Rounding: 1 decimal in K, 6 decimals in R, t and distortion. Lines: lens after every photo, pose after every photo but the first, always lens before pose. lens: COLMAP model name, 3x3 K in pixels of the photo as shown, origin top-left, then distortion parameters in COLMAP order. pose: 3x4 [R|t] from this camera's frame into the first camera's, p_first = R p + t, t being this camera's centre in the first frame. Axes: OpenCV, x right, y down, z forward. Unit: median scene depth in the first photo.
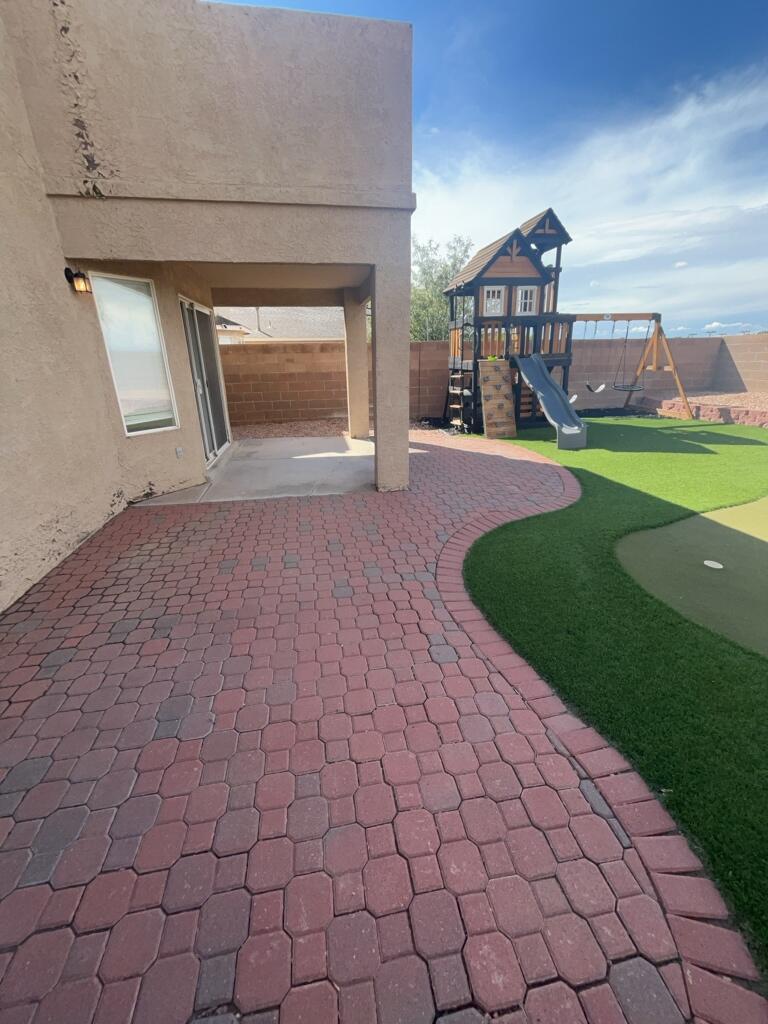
lens RADIAL K [[412.9, 0, 385.2], [0, 412.9, 511.1], [0, 0, 1]] dist [-0.002219, 0.000980]
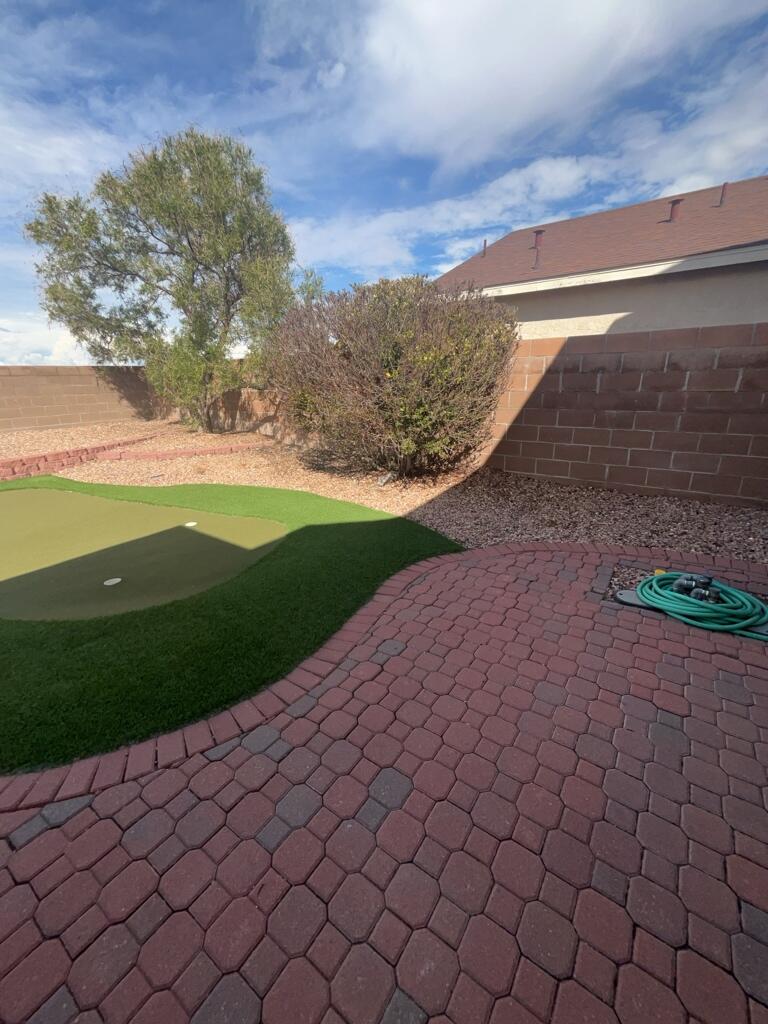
lens RADIAL K [[412.9, 0, 385.2], [0, 412.9, 511.1], [0, 0, 1]] dist [-0.002219, 0.000980]
pose [[-0.695495, -0.203849, 0.689008, -0.284256], [0.283485, 0.803280, 0.523811, -0.278660], [-0.660245, 0.559631, -0.500889, 0.754532]]
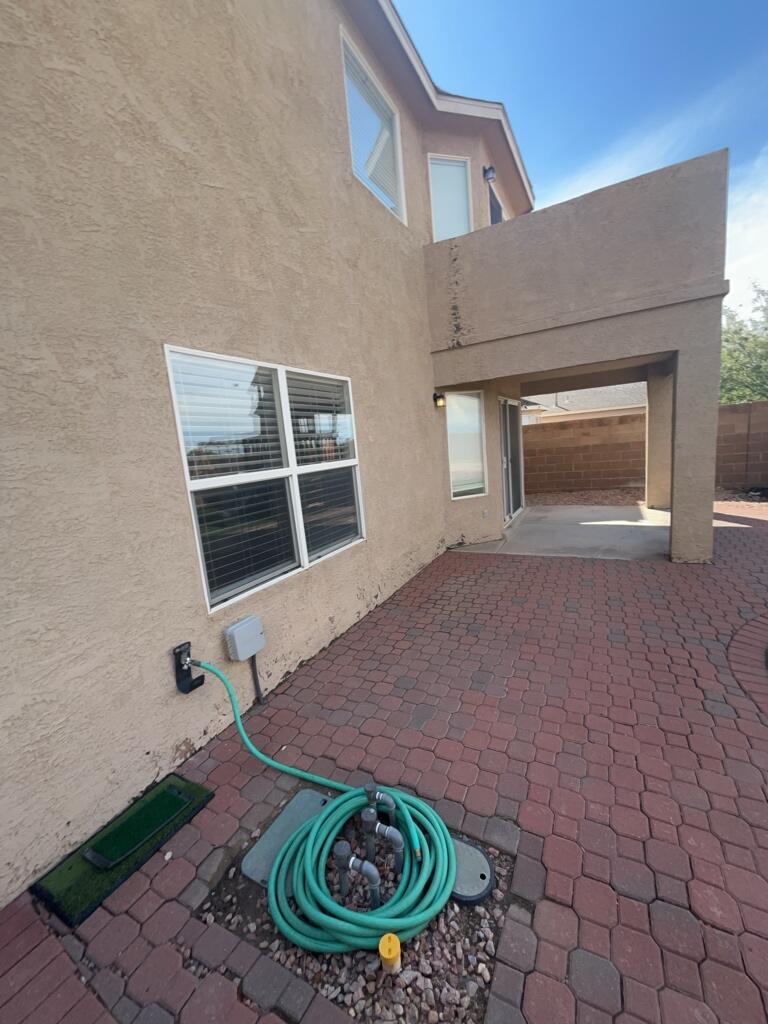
lens RADIAL K [[409.7, 0, 385.1], [0, 409.7, 510.6], [0, 0, 1]] dist [0.000246, 0.000414]
pose [[0.786244, 0.040731, -0.616572, 0.053012], [-0.139963, 0.983630, -0.113500, 0.047736], [0.601856, 0.175536, 0.779074, -0.233824]]
